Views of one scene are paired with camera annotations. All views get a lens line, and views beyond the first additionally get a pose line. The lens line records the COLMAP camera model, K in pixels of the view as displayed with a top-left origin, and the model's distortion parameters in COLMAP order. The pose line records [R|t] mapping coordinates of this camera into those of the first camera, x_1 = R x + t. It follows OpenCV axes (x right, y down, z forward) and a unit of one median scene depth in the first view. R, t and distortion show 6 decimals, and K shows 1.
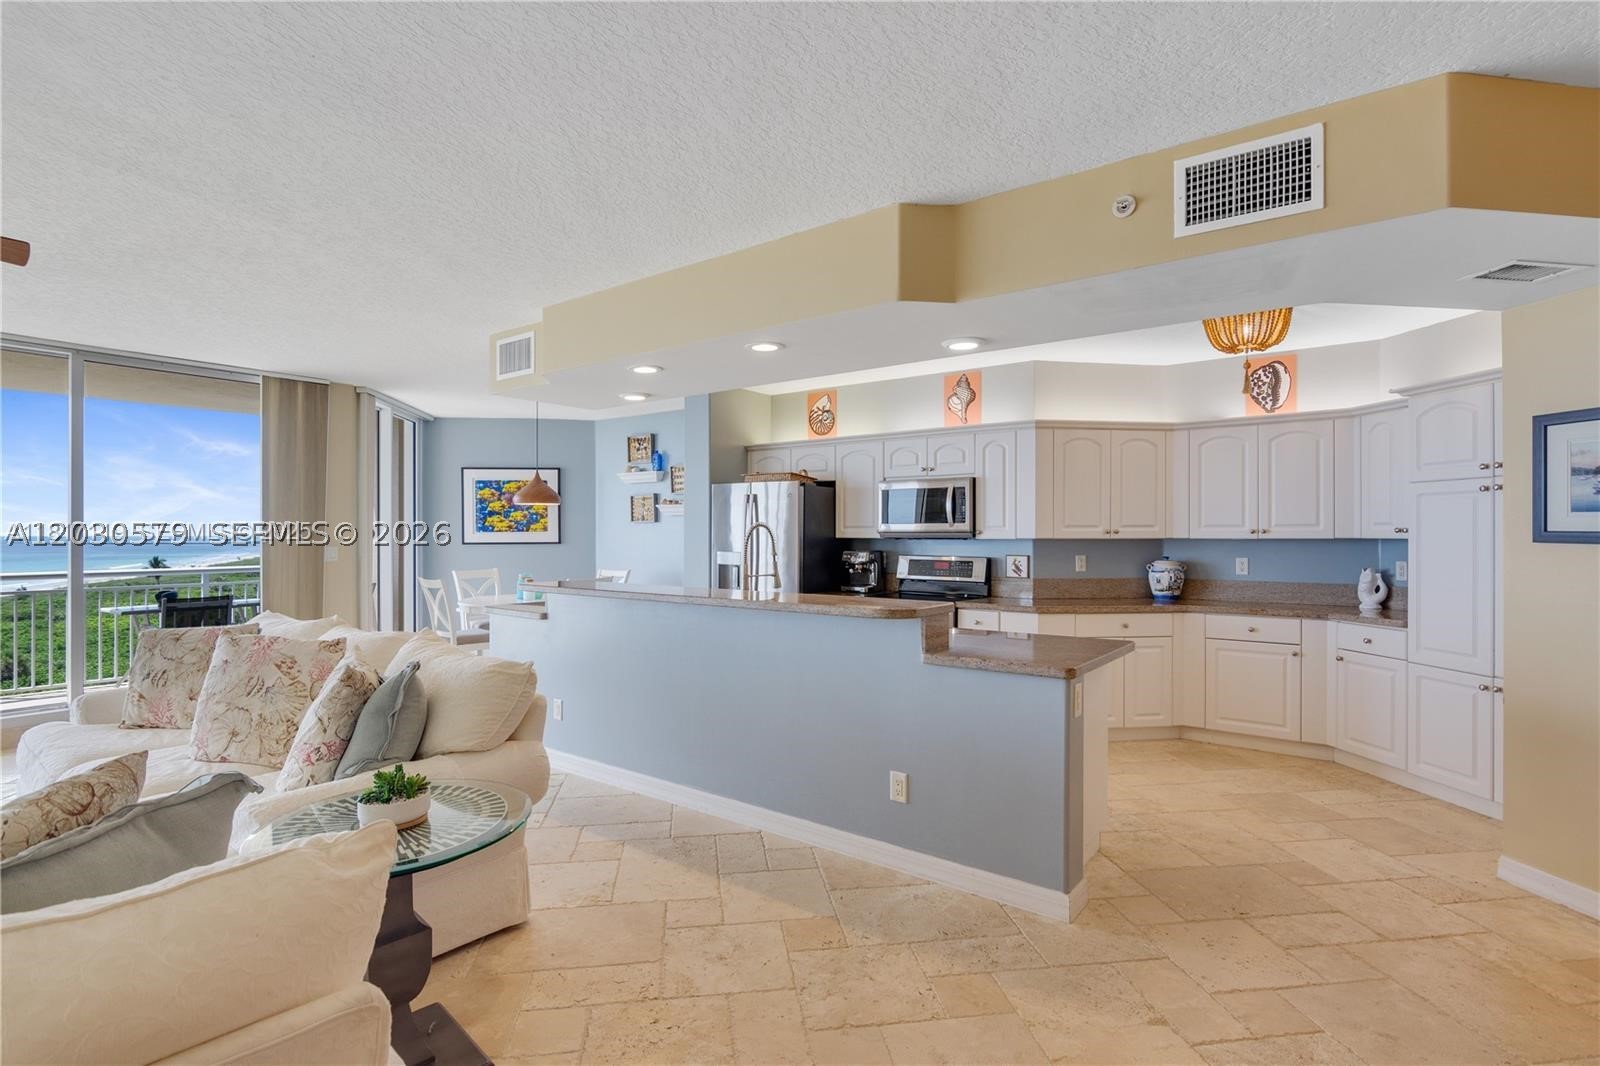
lens RADIAL K [[792.3, 0, 791.4], [0, 792.3, 537.3], [0, 0, 1]] dist [-0.010735, -0.001275]
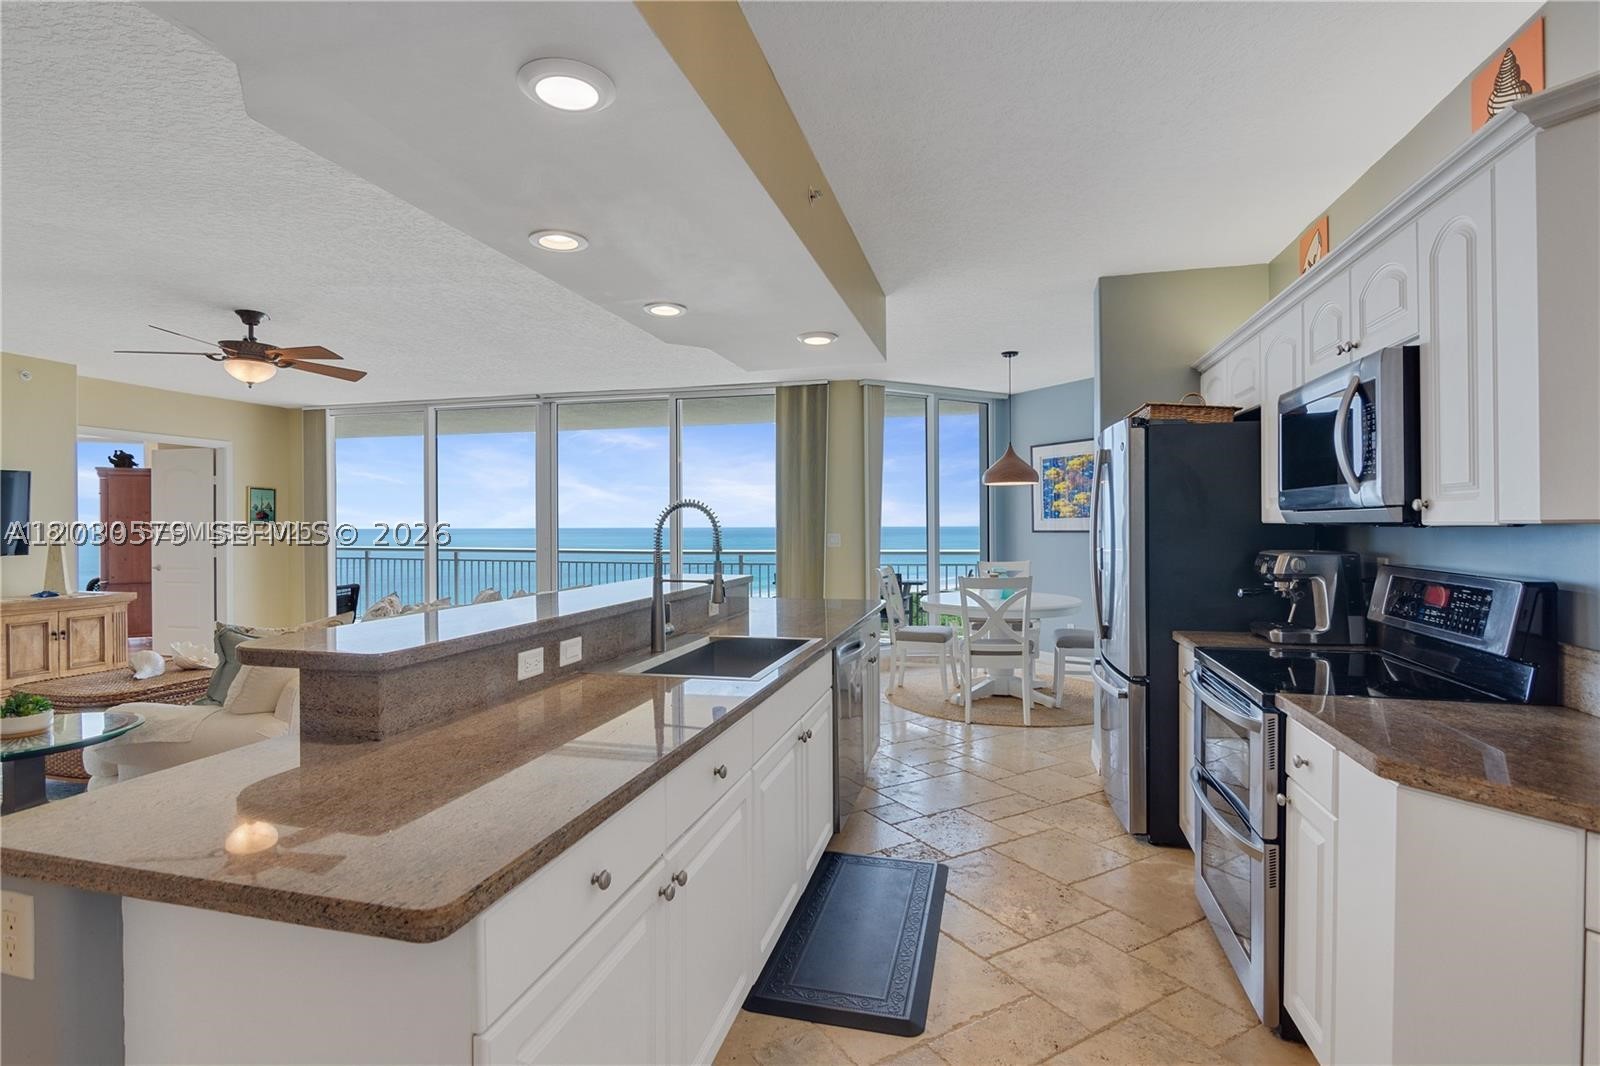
lens RADIAL K [[792.3, 0, 782.5], [0, 792.3, 530.0], [0, 0, 1]] dist [-0.010735, -0.001275]
pose [[0.369599, 0.002154, -0.929189, 0.461663], [0.004580, 0.999981, 0.004140, 0.001158], [0.929180, -0.005786, 0.369582, 0.636980]]
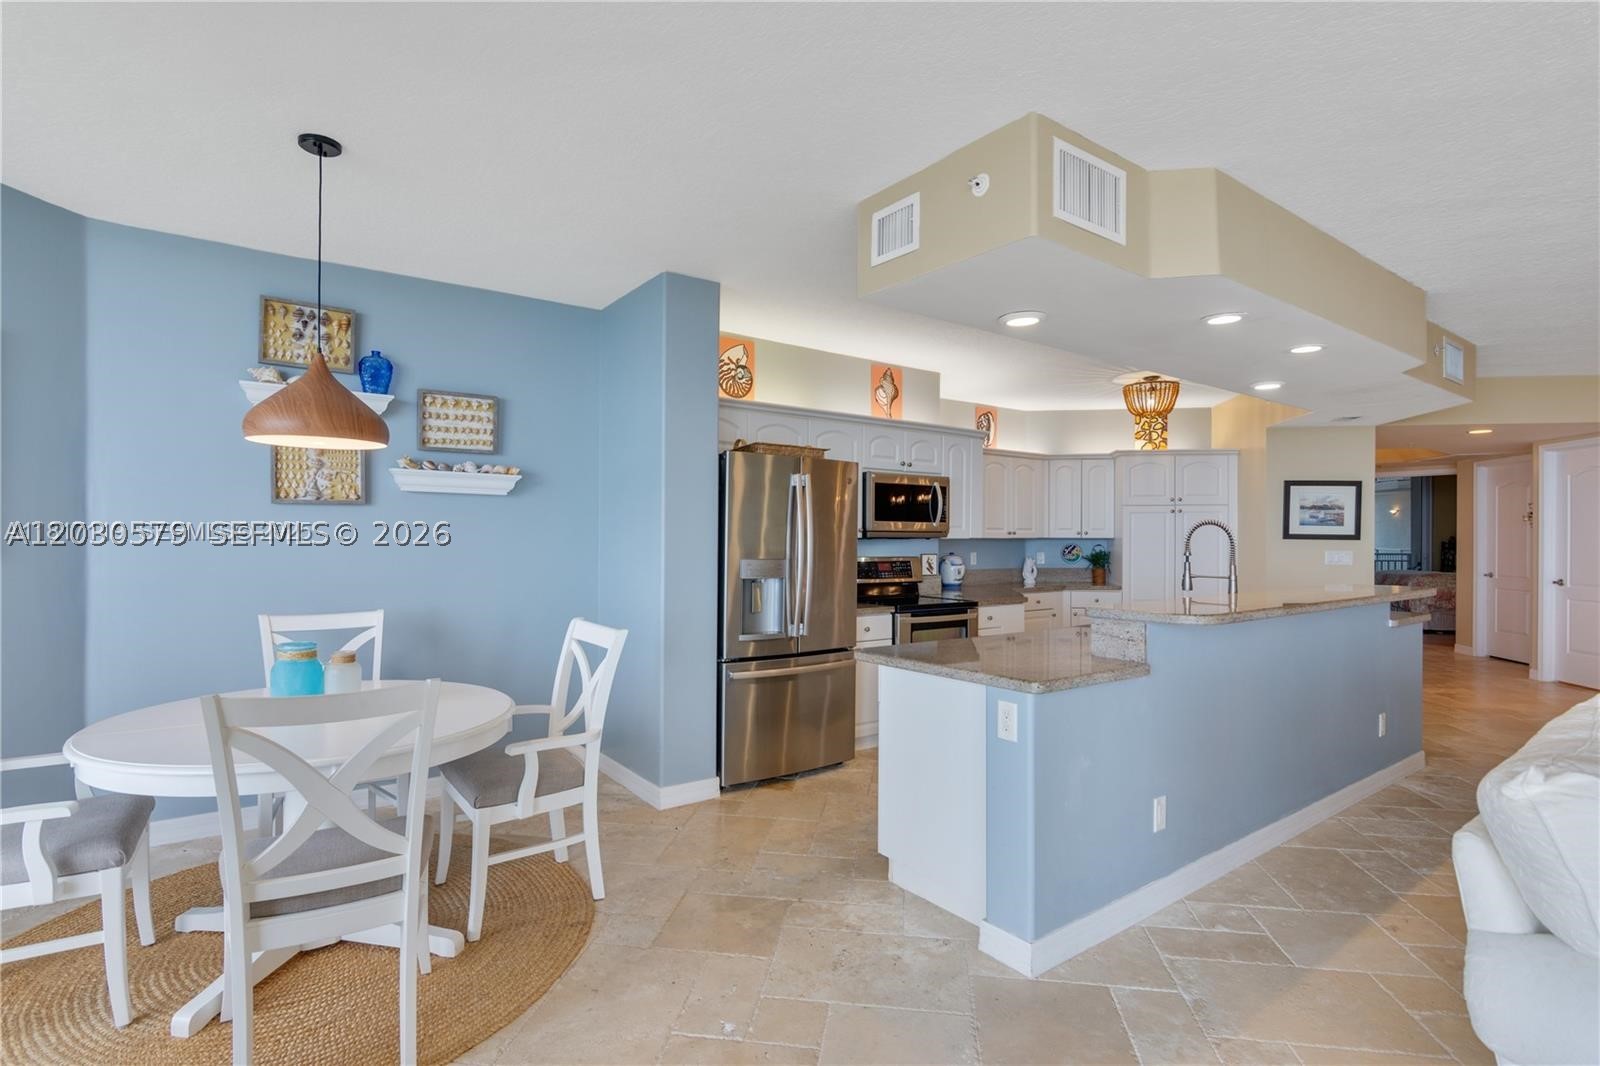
lens RADIAL K [[792.3, 0, 807.5], [0, 792.3, 535.9], [0, 0, 1]] dist [-0.010735, -0.001275]
pose [[0.270439, 0.003542, 0.962731, -0.811730], [0.000066, 0.999993, -0.003697, 0.002875], [-0.962737, 0.001063, 0.270437, 0.918458]]
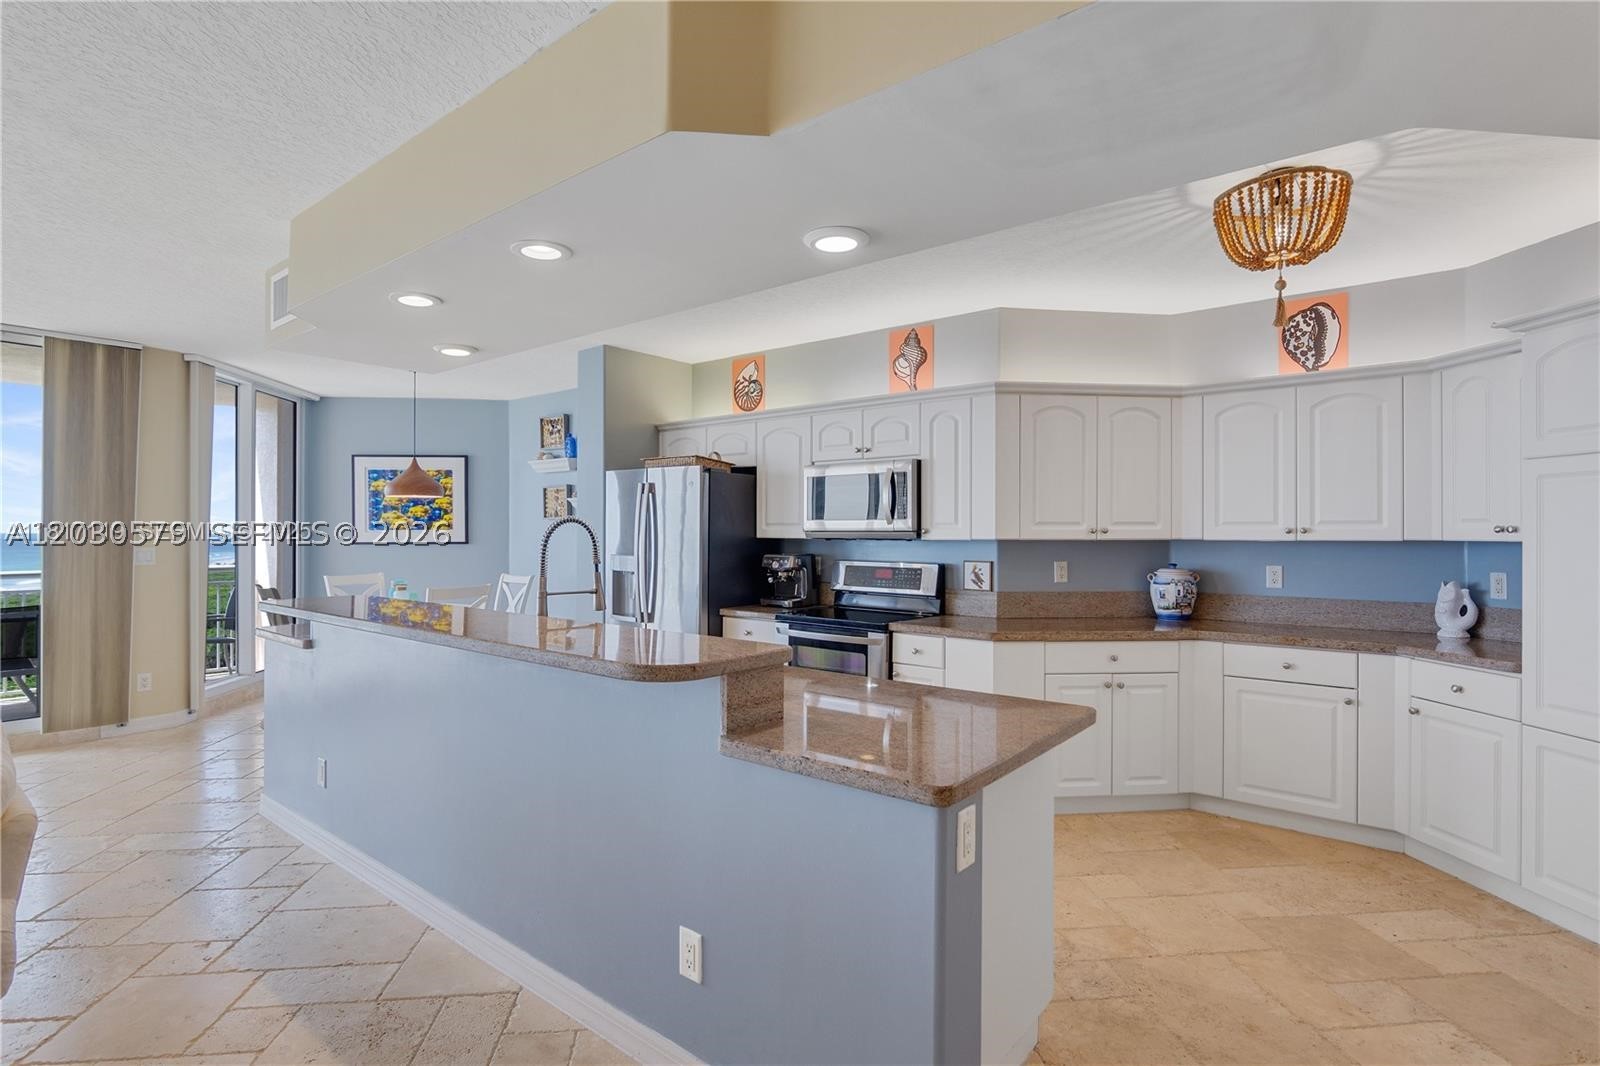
lens RADIAL K [[792.3, 0, 797.4], [0, 792.3, 534.0], [0, 0, 1]] dist [-0.010735, -0.001275]
pose [[0.999654, 0.001437, -0.026266, 0.137489], [-0.001504, 0.999996, -0.002530, -0.001667], [0.026262, 0.002568, 0.999652, 0.238186]]
